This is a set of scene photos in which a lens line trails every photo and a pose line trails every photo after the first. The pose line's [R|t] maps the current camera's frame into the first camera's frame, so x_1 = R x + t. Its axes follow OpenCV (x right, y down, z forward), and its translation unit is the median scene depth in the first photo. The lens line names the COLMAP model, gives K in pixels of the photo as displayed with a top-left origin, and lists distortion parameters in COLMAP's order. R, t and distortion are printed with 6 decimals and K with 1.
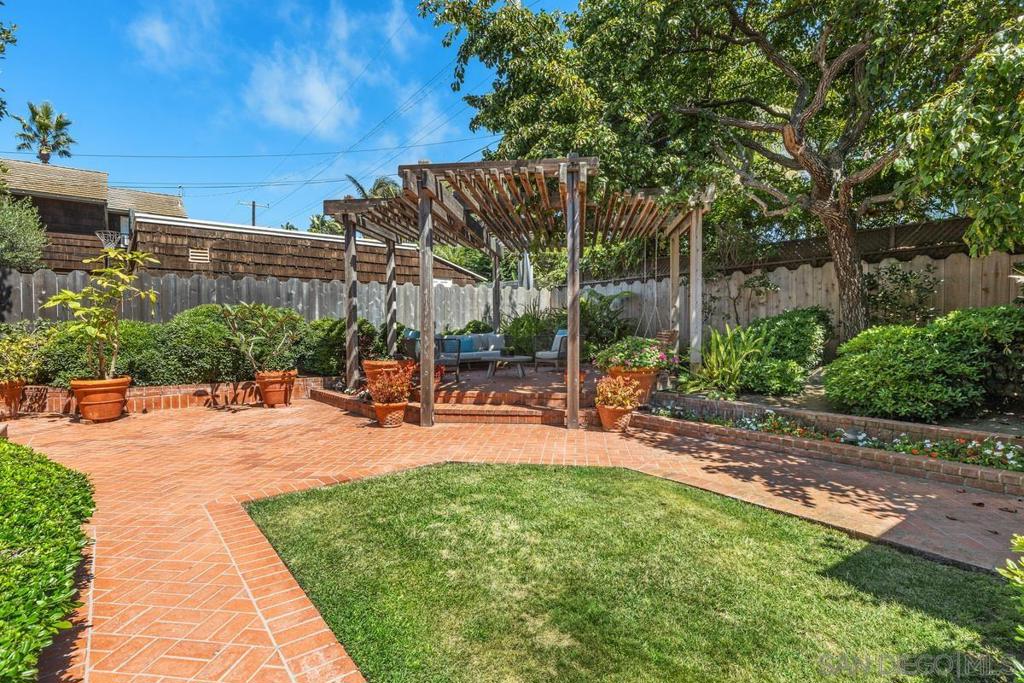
lens RADIAL K [[546.0, 0, 510.6], [0, 546.0, 340.0], [0, 0, 1]] dist [-0.000580, -0.000220]
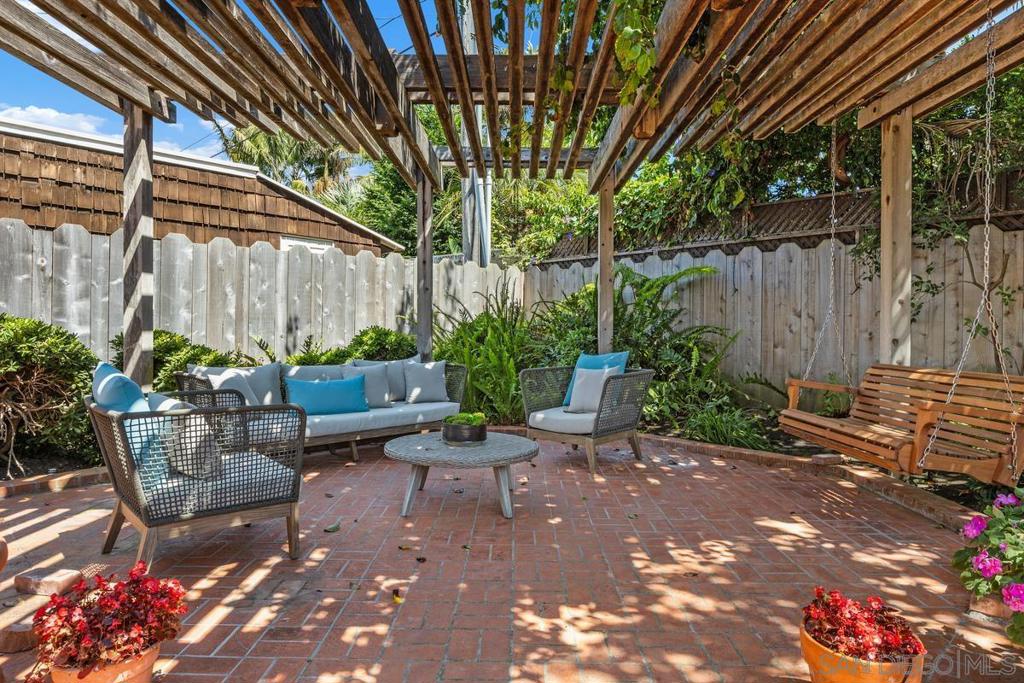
lens RADIAL K [[680.1, 0, 510.8], [0, 680.1, 338.0], [0, 0, 1]] dist [-0.005067, -0.000462]
pose [[0.993097, 0.011254, 0.116751, -0.020307], [-0.009698, 0.999857, -0.013885, -0.019569], [-0.116891, 0.012657, 0.993064, 0.426441]]
